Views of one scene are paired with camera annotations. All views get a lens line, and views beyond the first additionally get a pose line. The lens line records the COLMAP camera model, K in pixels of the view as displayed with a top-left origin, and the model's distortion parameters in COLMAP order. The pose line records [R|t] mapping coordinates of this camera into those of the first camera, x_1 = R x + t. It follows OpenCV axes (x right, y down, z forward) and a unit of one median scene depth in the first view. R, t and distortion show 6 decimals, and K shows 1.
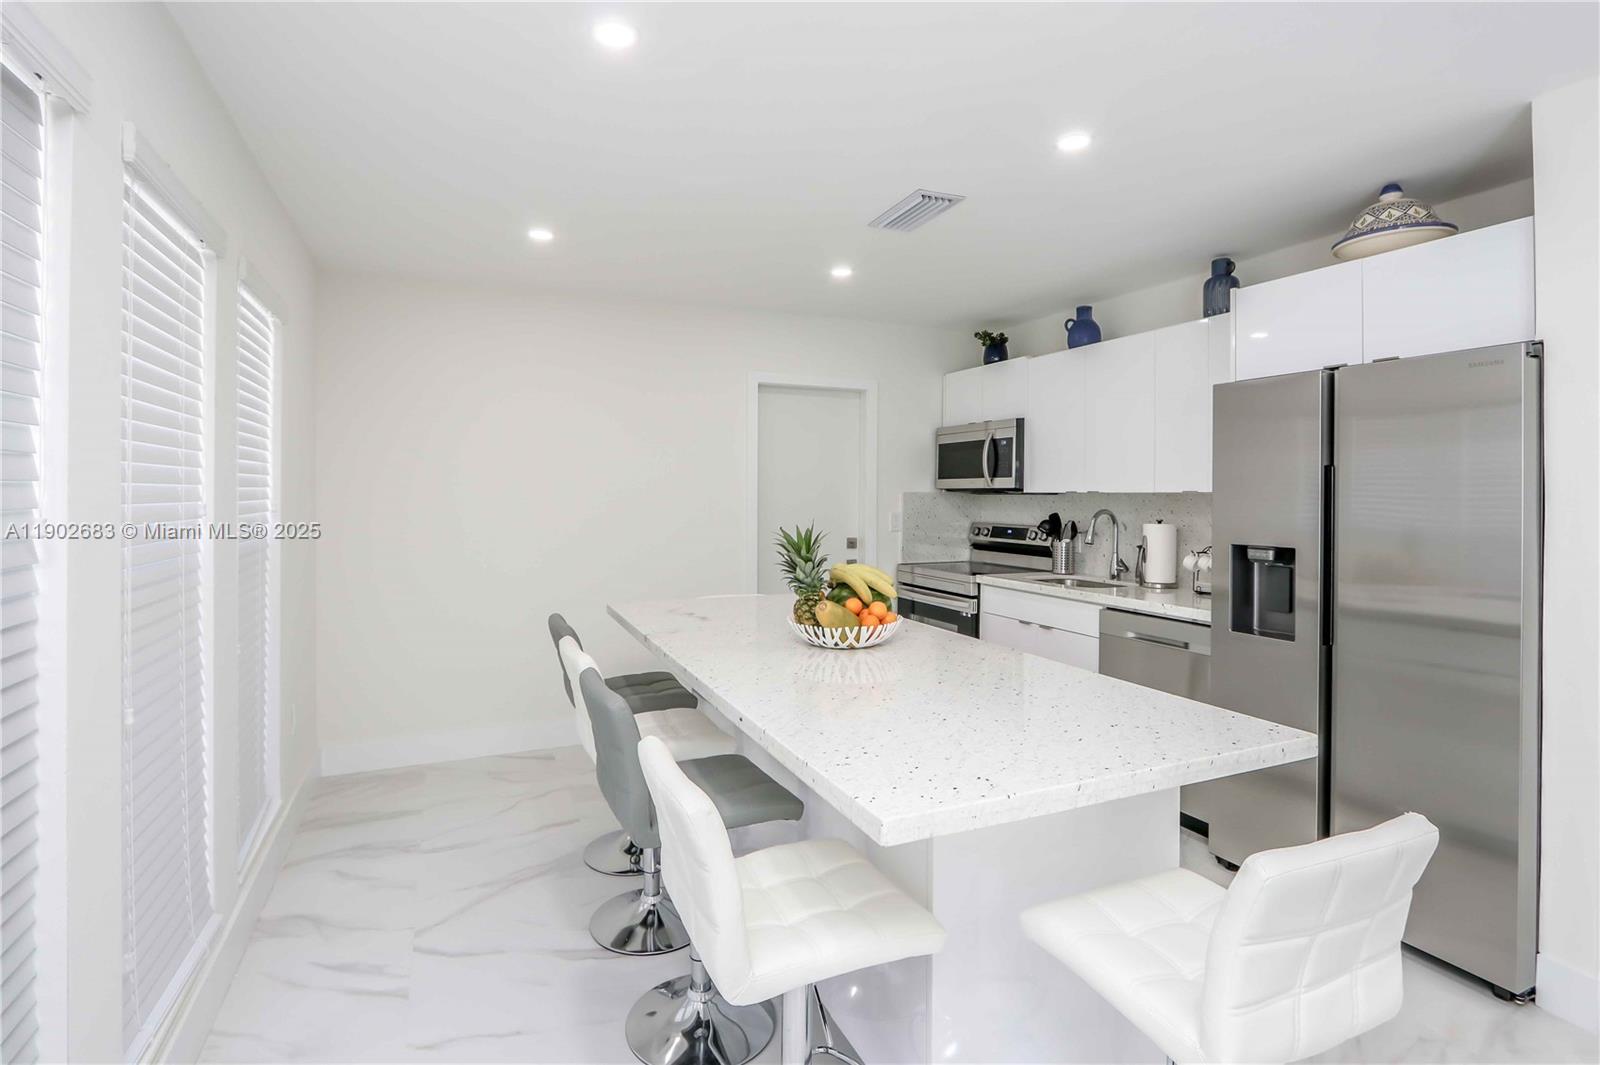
lens RADIAL K [[780.8, 0, 789.0], [0, 780.8, 490.4], [0, 0, 1]] dist [-0.019034, -0.000188]
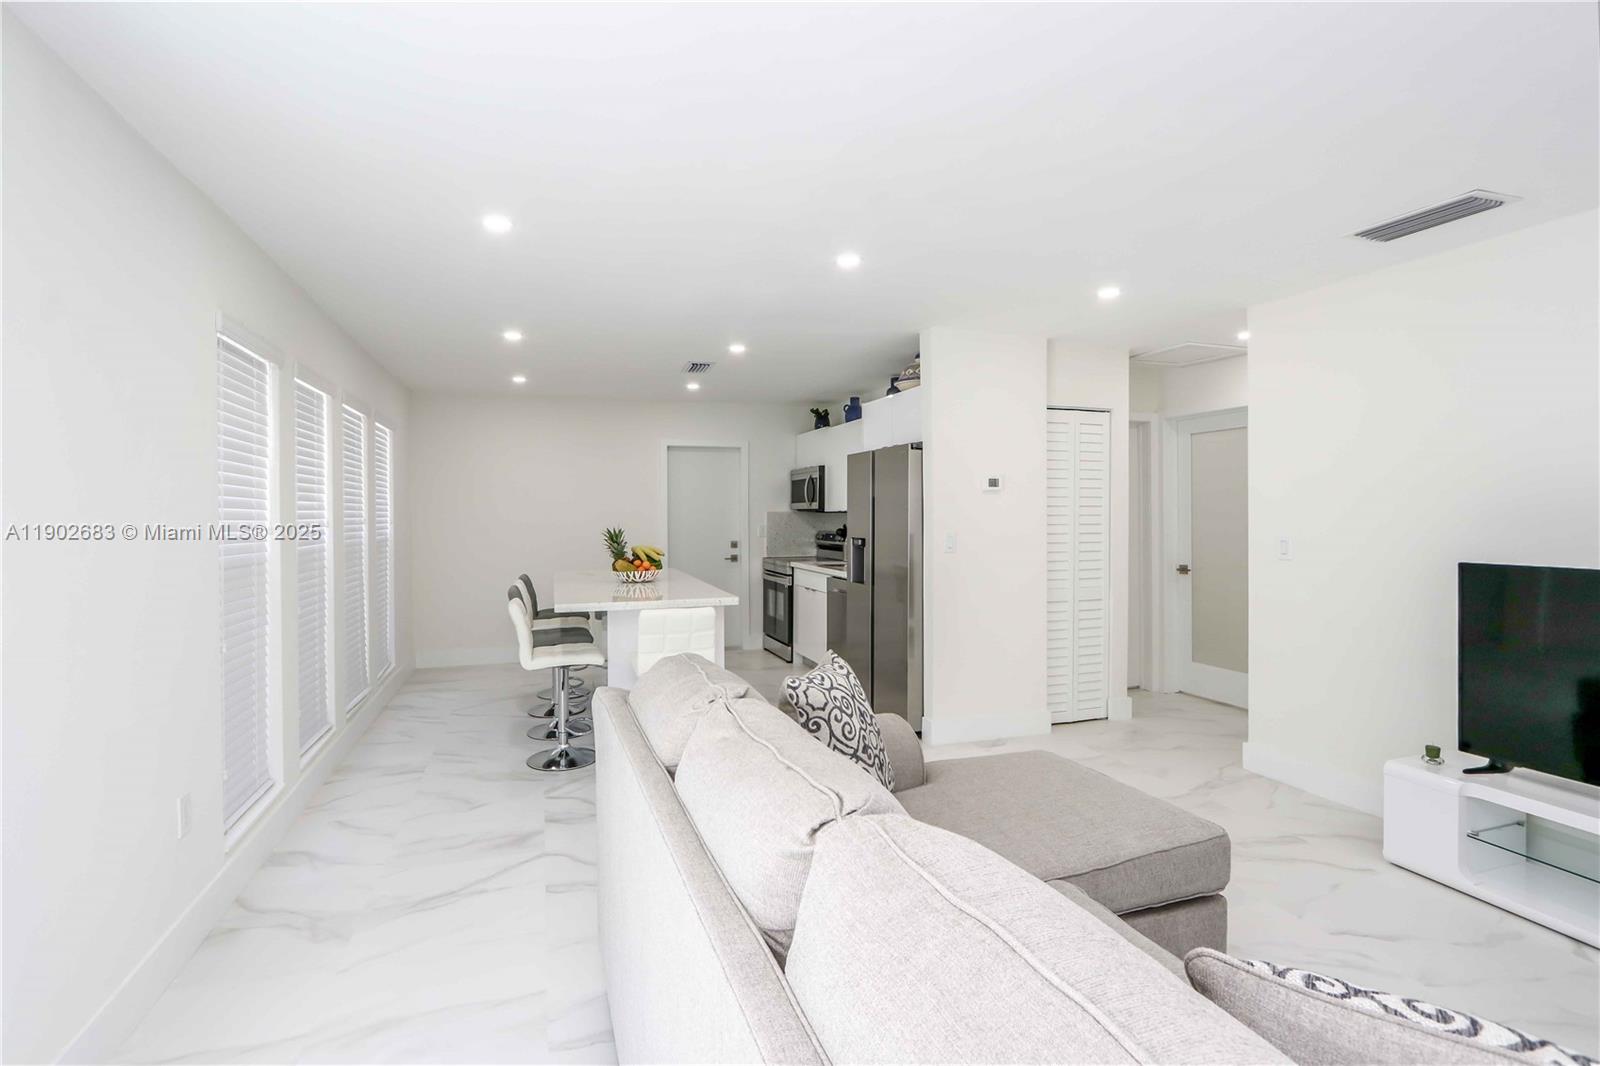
lens RADIAL K [[761.1, 0, 774.5], [0, 761.1, 517.3], [0, 0, 1]] dist [-0.015648, 0.000021]
pose [[0.993606, -0.006552, -0.112711, 0.376108], [0.007461, 0.999943, 0.007642, 0.001730], [0.112655, -0.008434, 0.993598, -0.579534]]
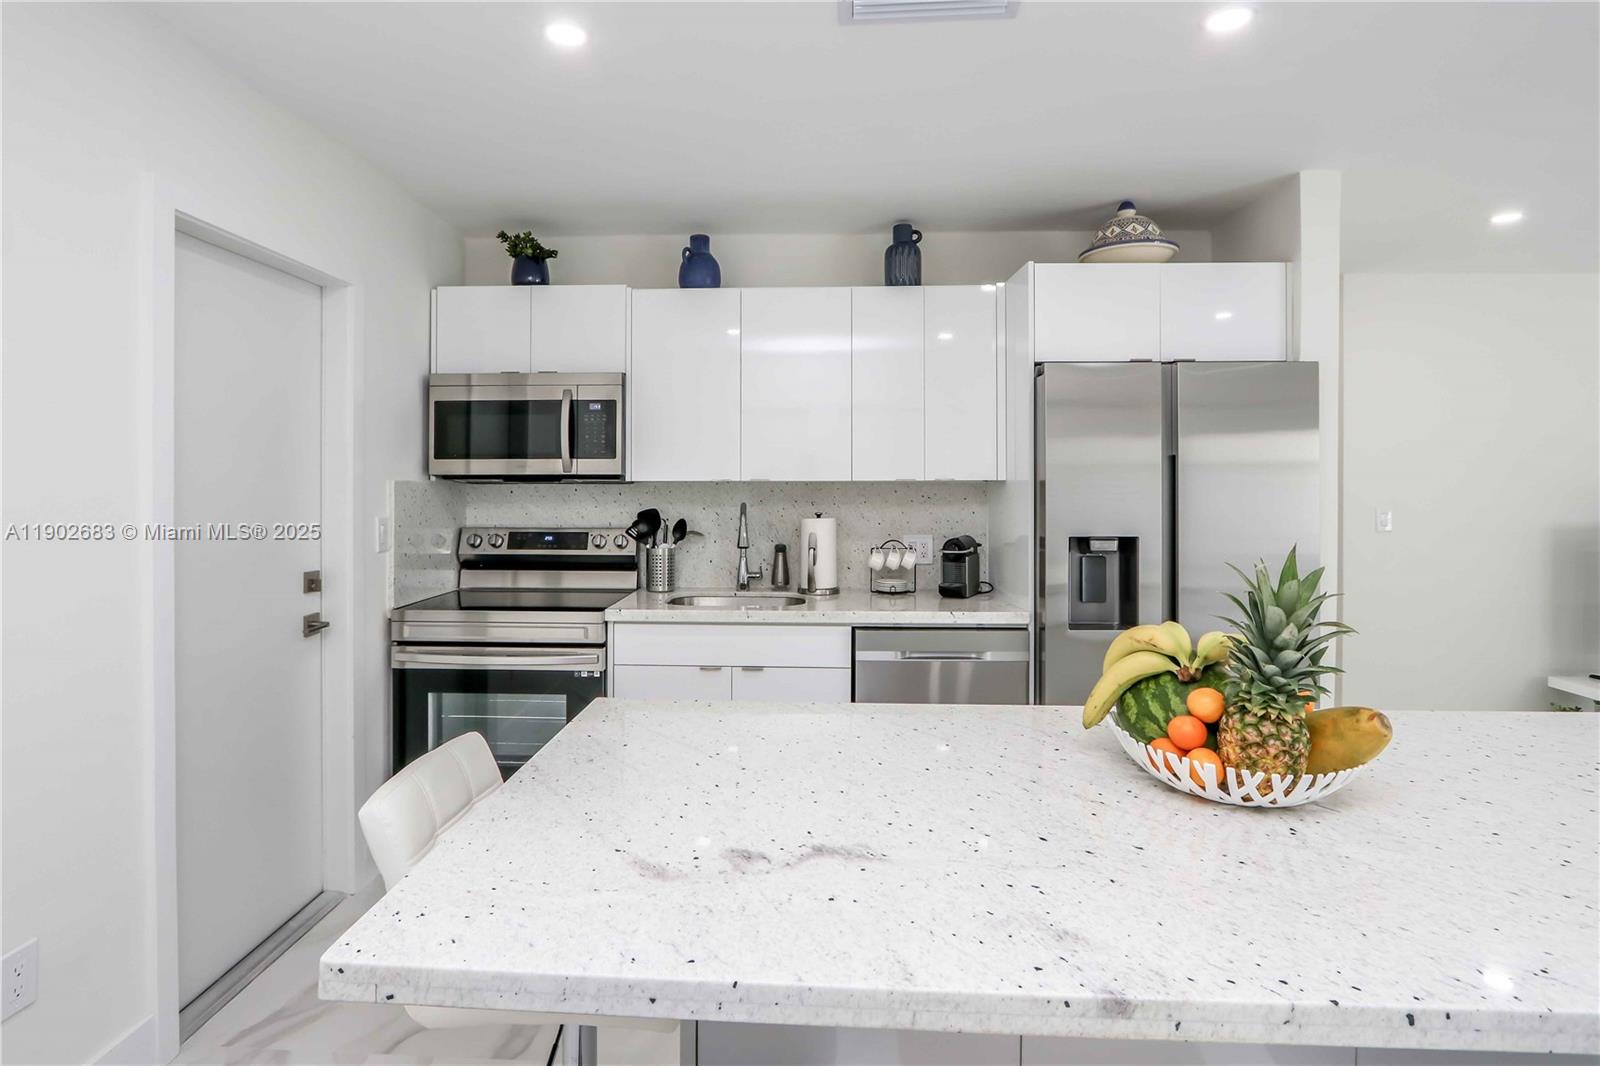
lens RADIAL K [[780.8, 0, 789.0], [0, 780.8, 490.9], [0, 0, 1]] dist [-0.019034, -0.000188]
pose [[0.446464, -0.013502, 0.894700, -0.256529], [-0.001295, 0.999875, 0.015736, 0.000436], [-0.894801, -0.008184, 0.446391, 0.561610]]
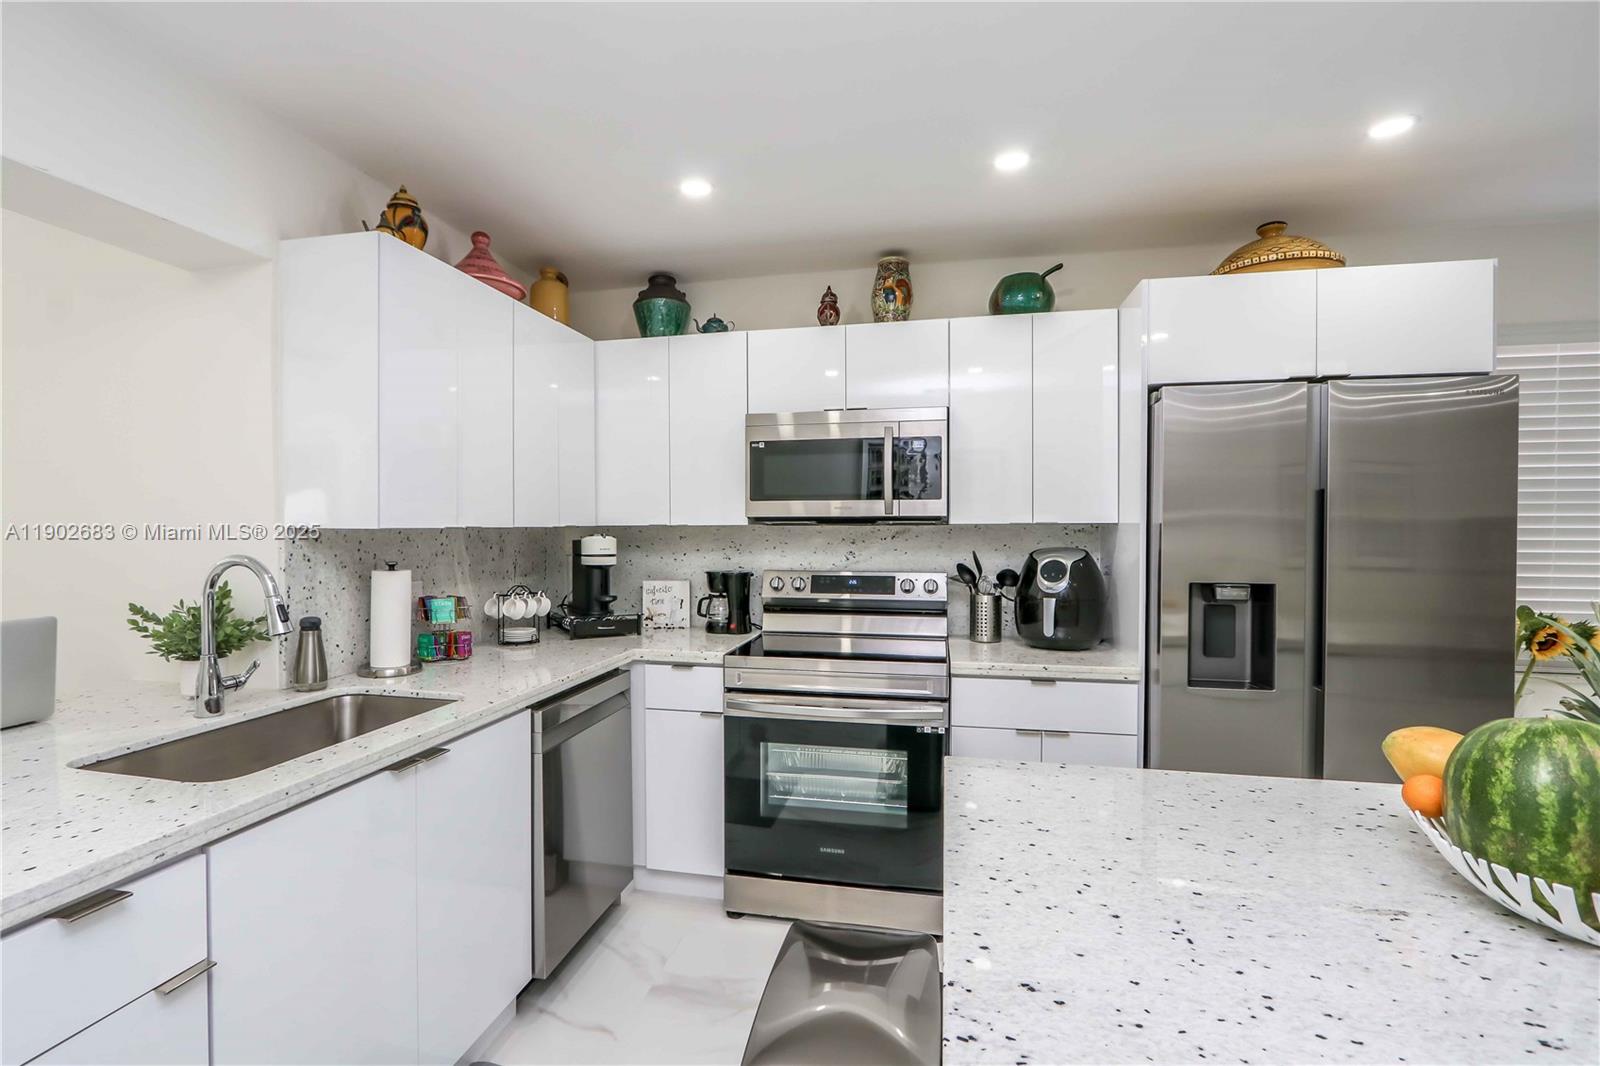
lens RADIAL K [[780.8, 0, 789.0], [0, 780.8, 490.9], [0, 0, 1]] dist [-0.019034, -0.000188]
pose [[0.606067, 0.030896, 0.794814, -0.301397], [0.000391, 0.999234, -0.039140, 0.002061], [-0.795414, 0.024032, 0.605590, 0.711688]]
